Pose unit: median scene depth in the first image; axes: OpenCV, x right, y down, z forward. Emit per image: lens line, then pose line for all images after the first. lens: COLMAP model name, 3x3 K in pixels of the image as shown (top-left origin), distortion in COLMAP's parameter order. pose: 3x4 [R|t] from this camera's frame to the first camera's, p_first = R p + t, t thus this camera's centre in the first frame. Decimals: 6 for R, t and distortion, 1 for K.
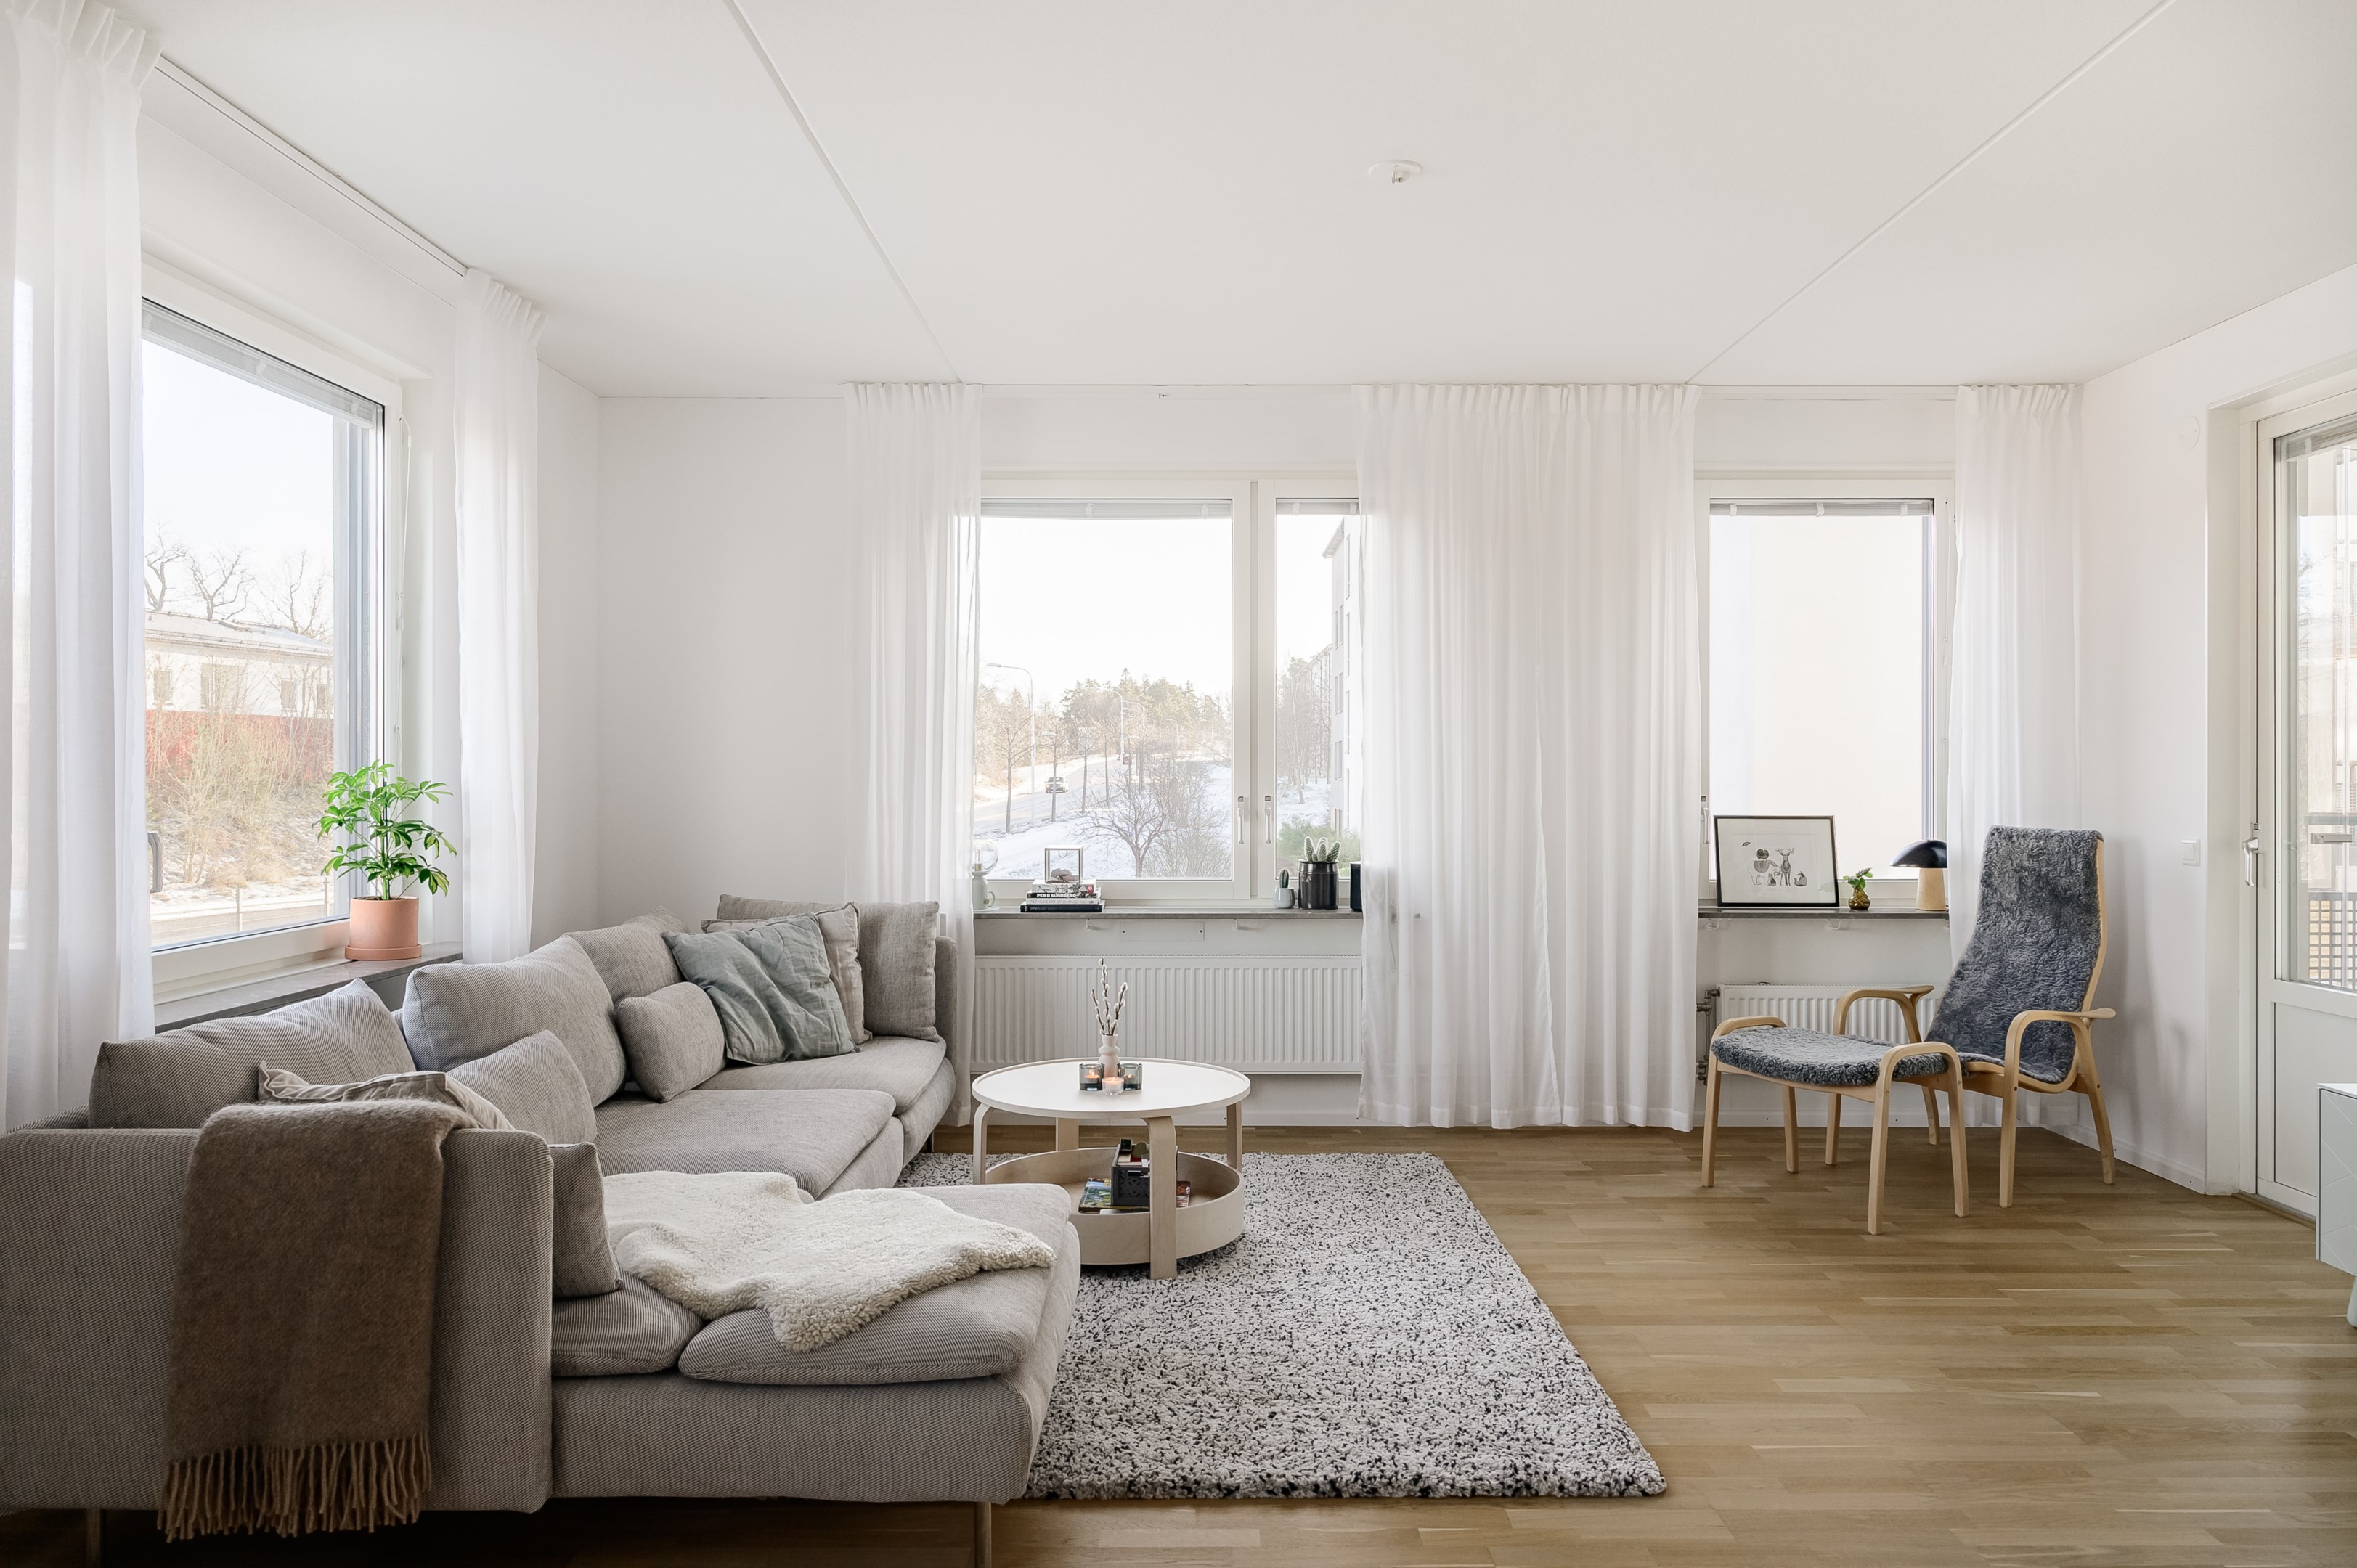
lens RADIAL K [[1617.8, 0, 1212.7], [0, 1617.8, 774.8], [0, 0, 1]] dist [0.002475, -0.005422]
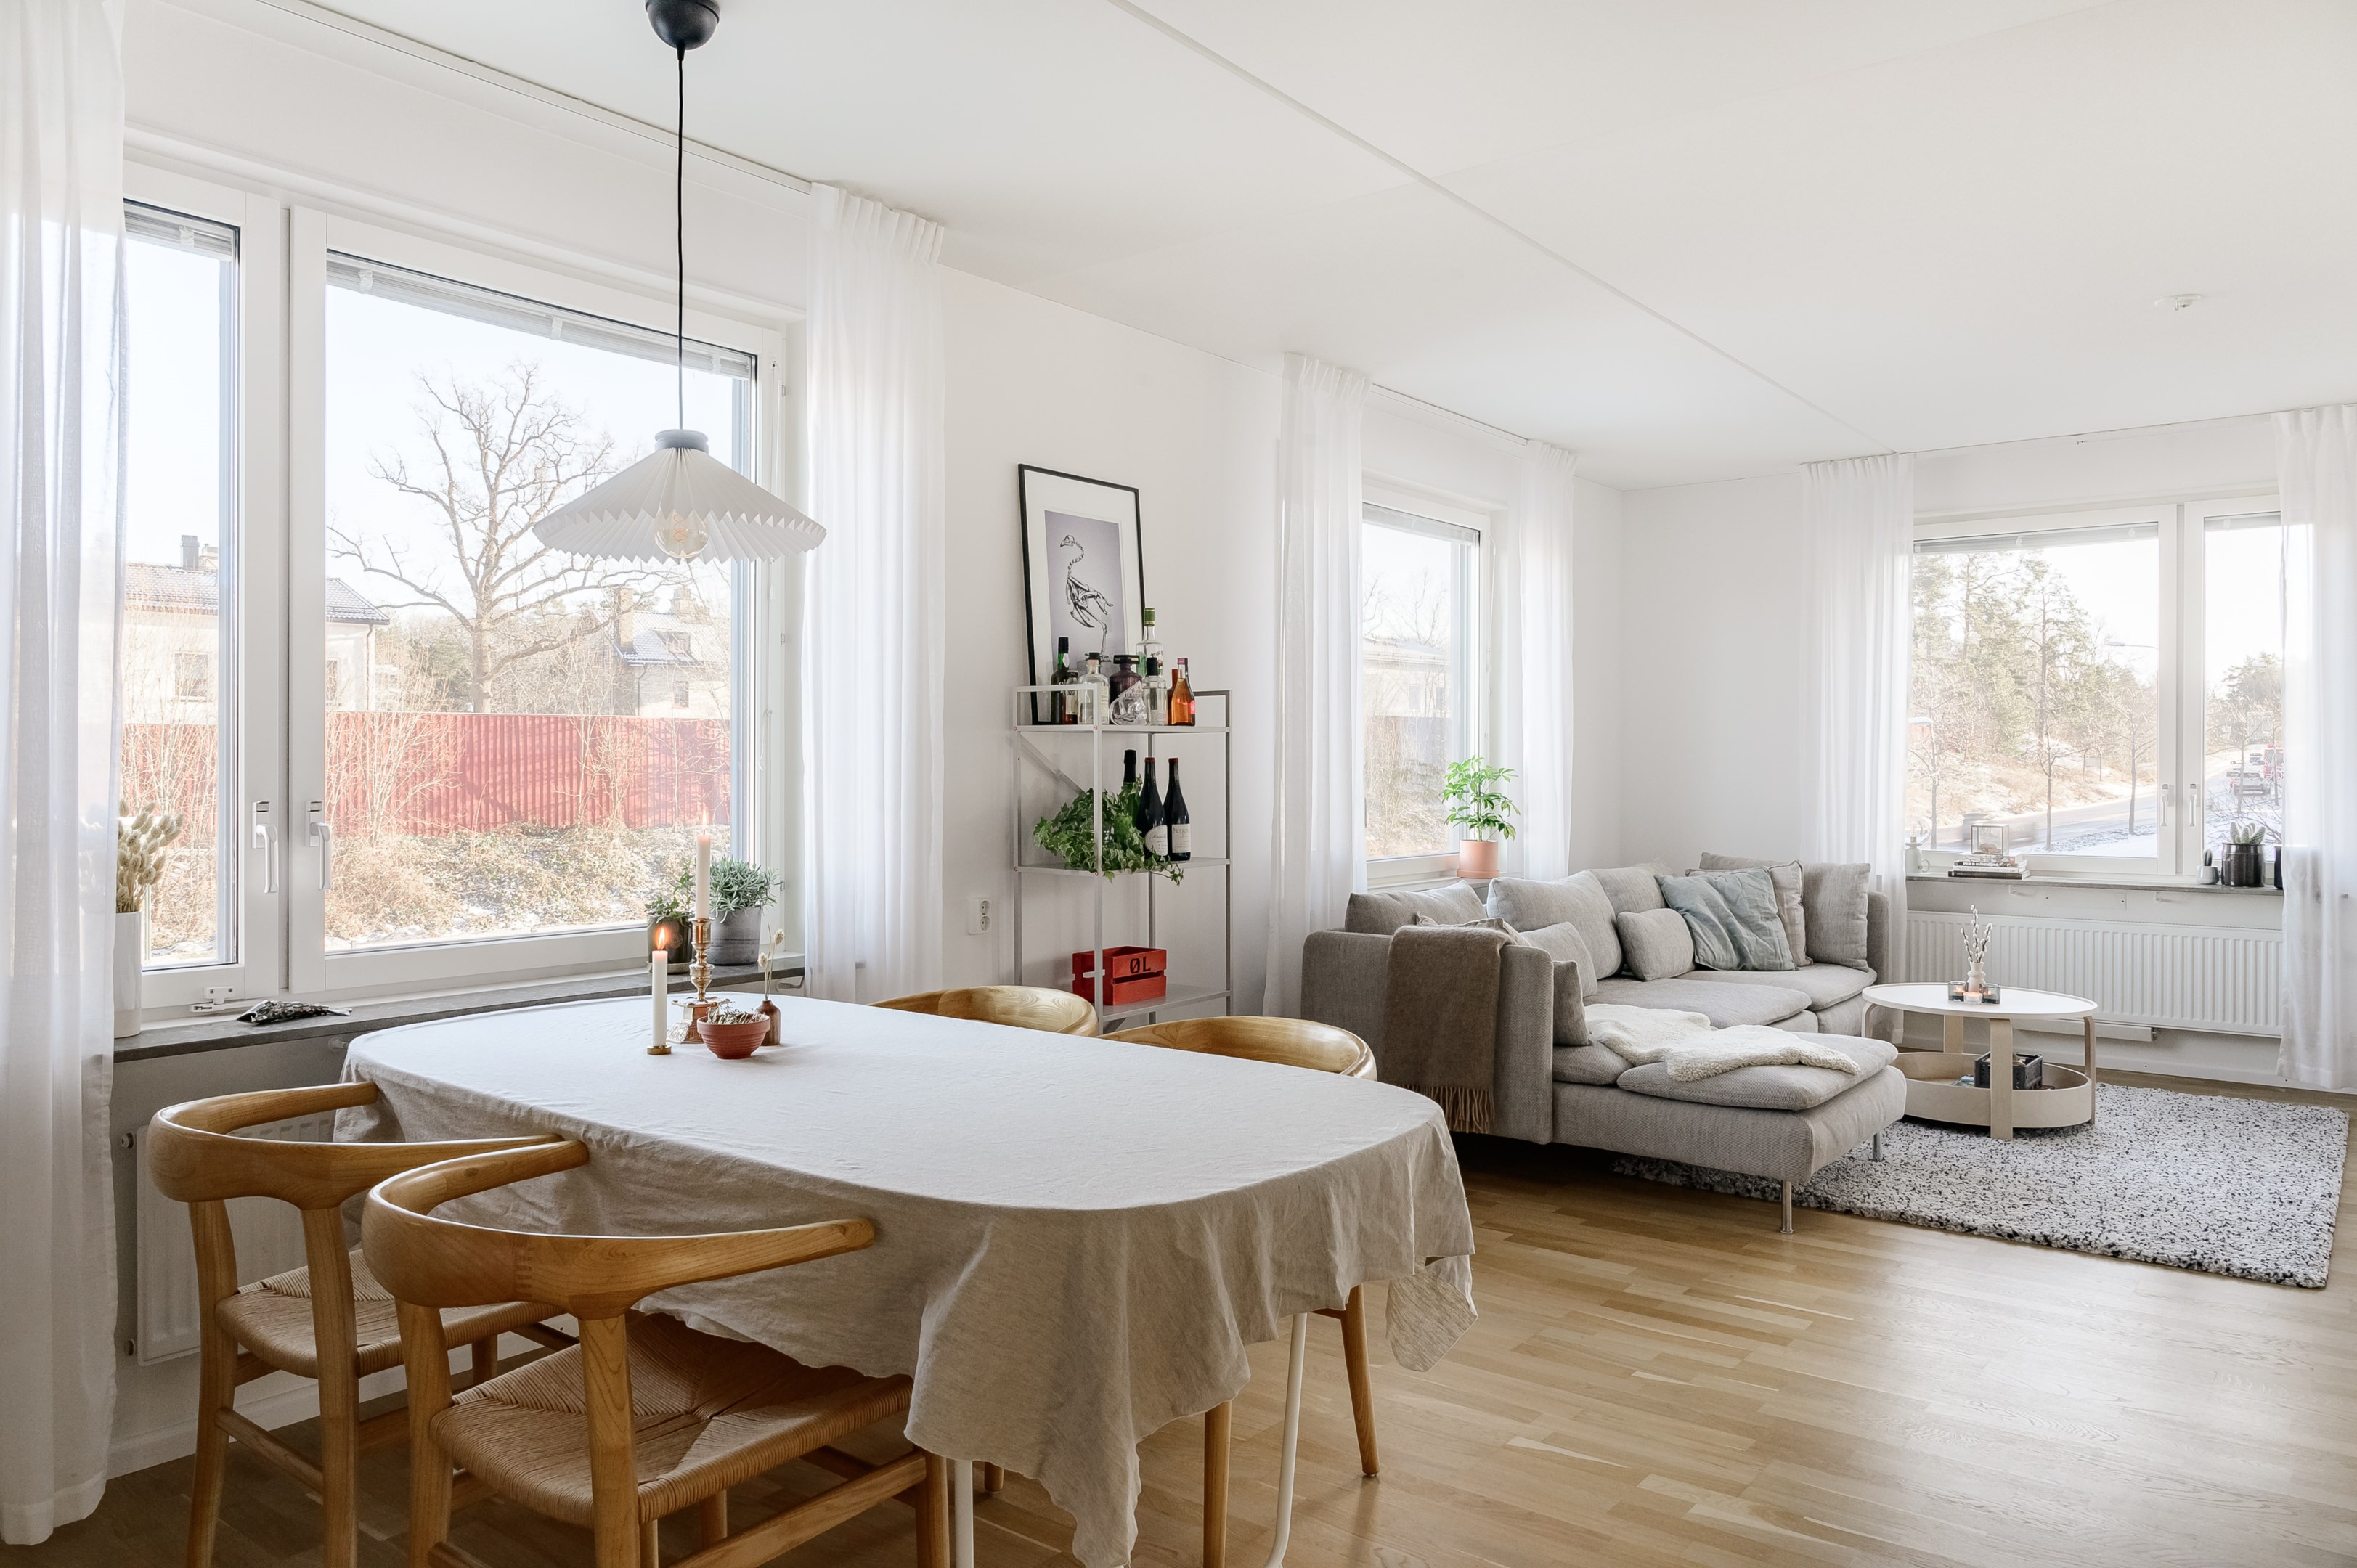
lens RADIAL K [[1617.8, 0, 1179.1], [0, 1617.8, 775.0], [0, 0, 1]] dist [0.002475, -0.005422]
pose [[0.788371, 0.004146, -0.615186, 0.242389], [-0.001468, 0.999987, 0.004858, 0.003361], [0.615198, -0.002927, 0.788367, -0.450567]]
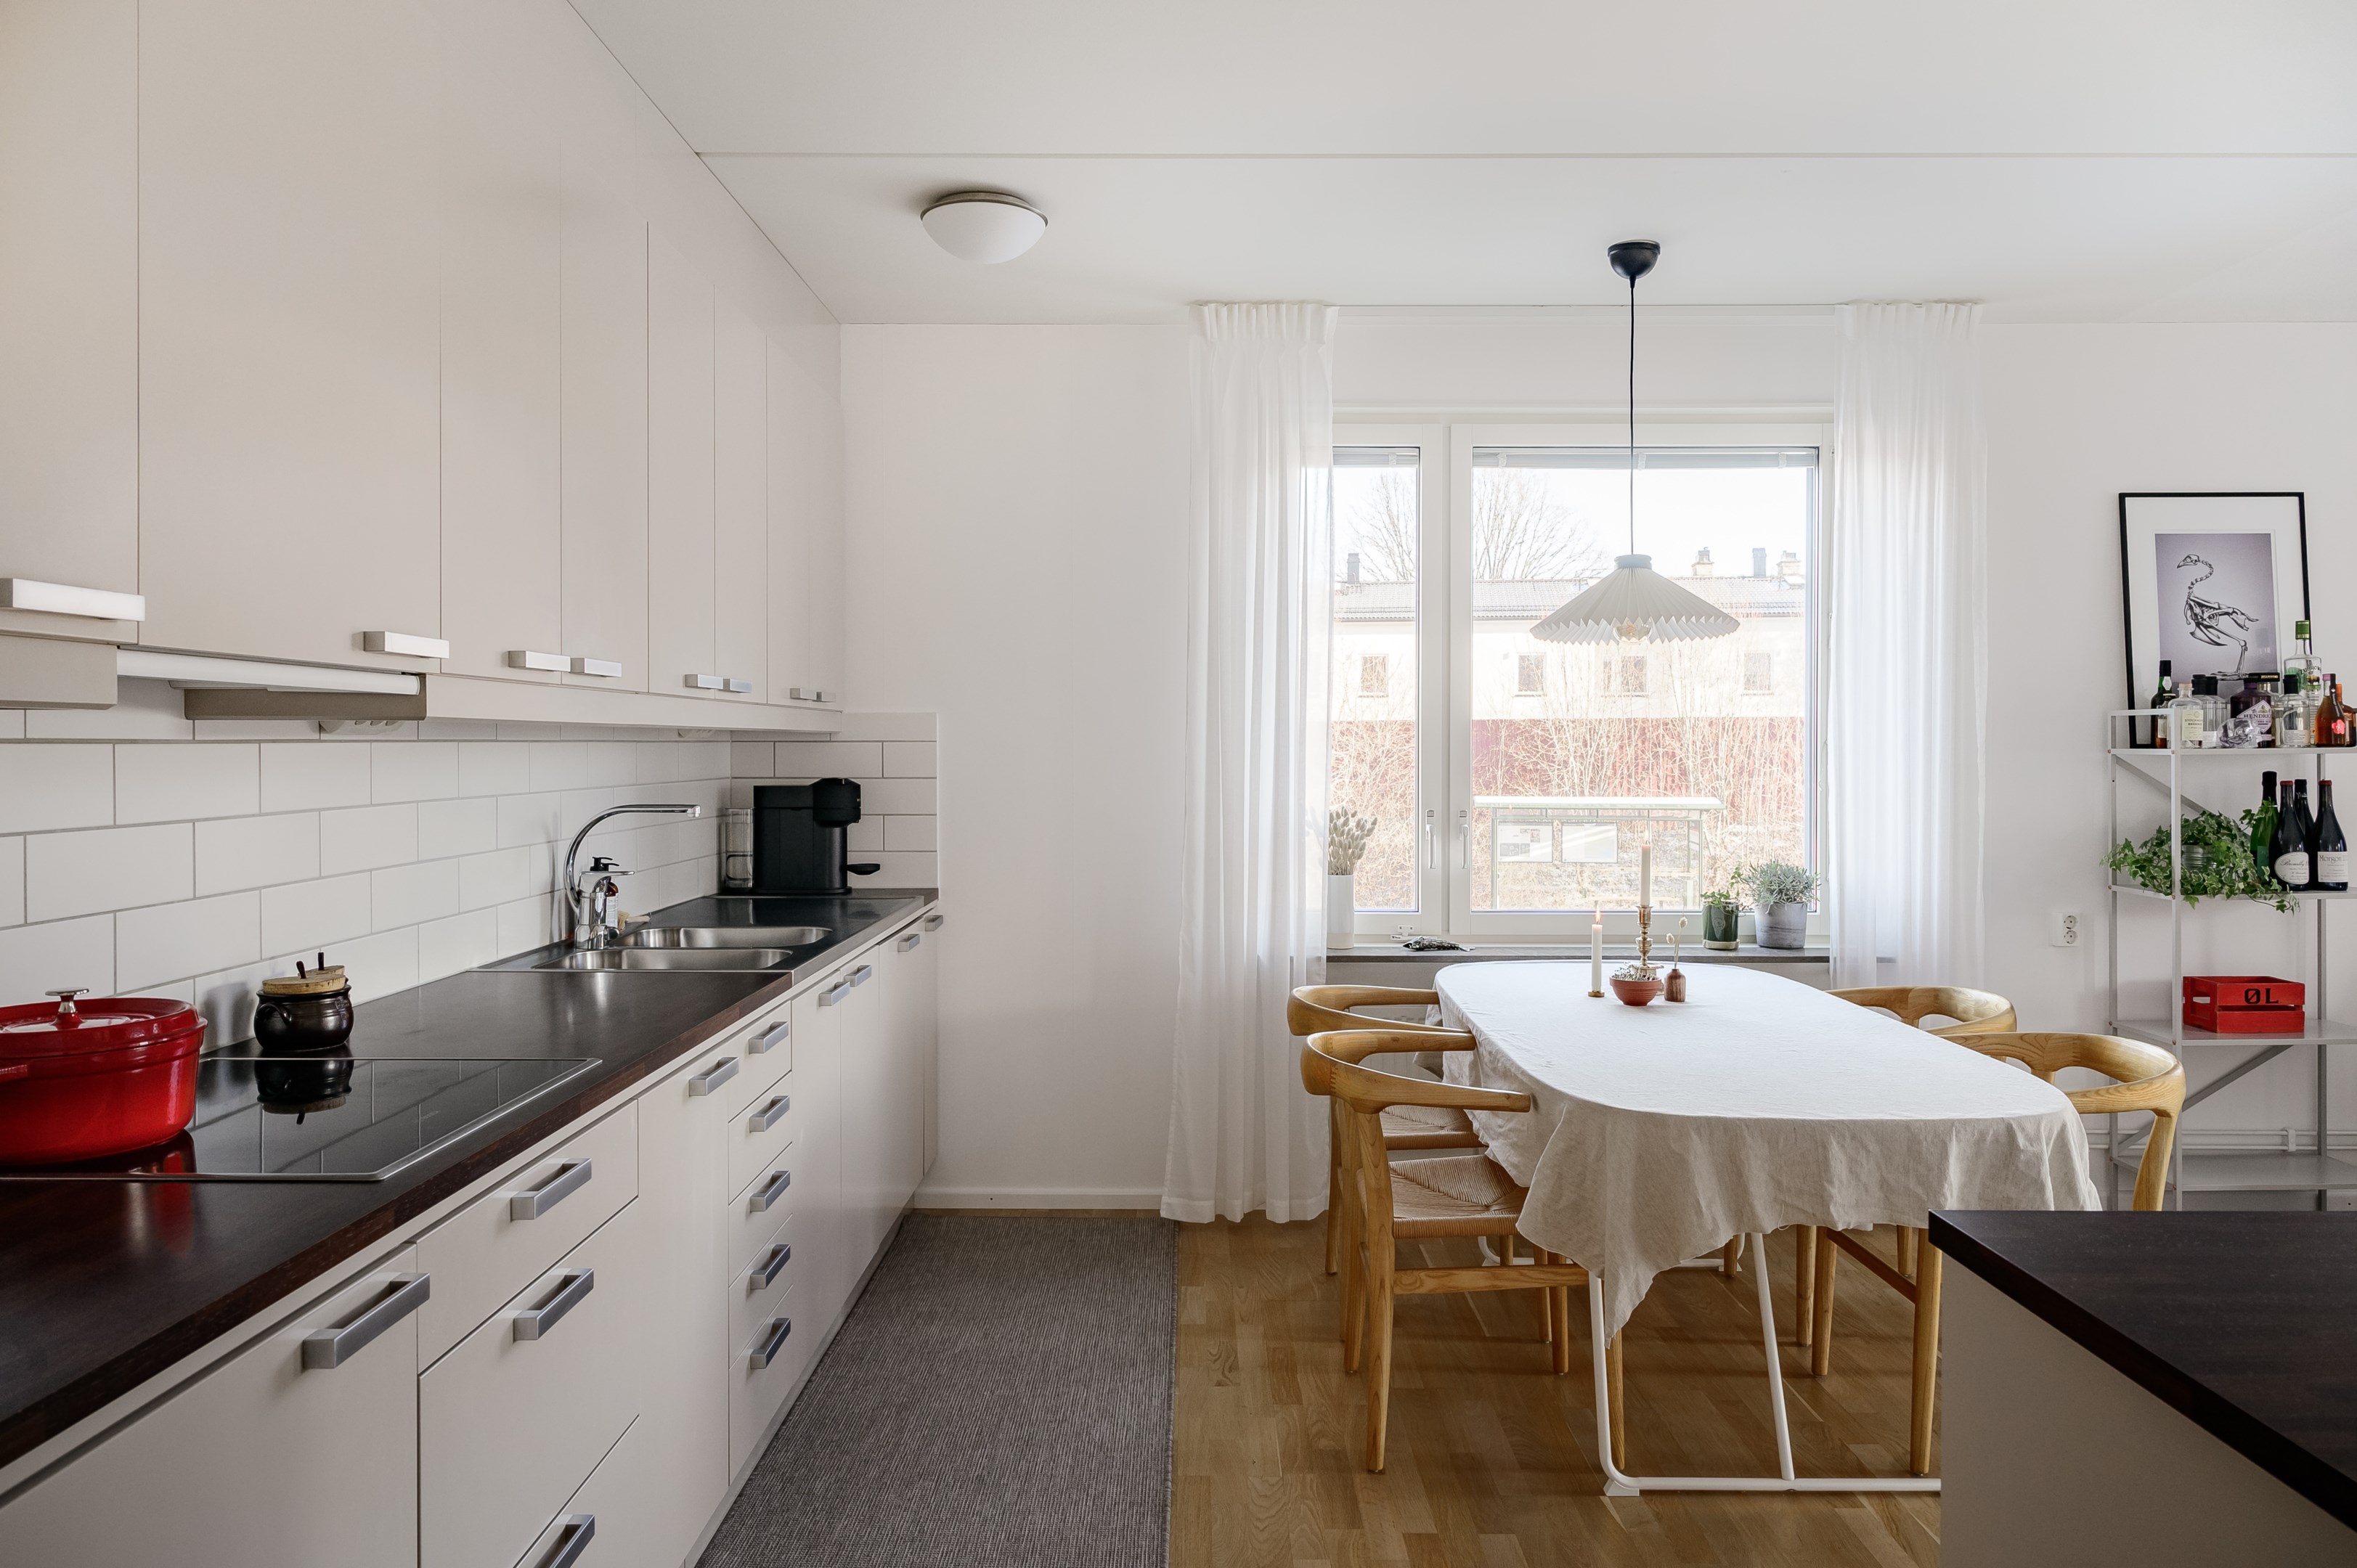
lens RADIAL K [[1617.8, 0, 1178.4], [0, 1617.8, 774.4], [0, 0, 1]] dist [0.002475, -0.005422]
pose [[-0.006702, 0.016661, -0.999839, 1.001218], [-0.000531, 0.999861, 0.016665, -0.054136], [0.999977, 0.000643, -0.006692, -0.142311]]
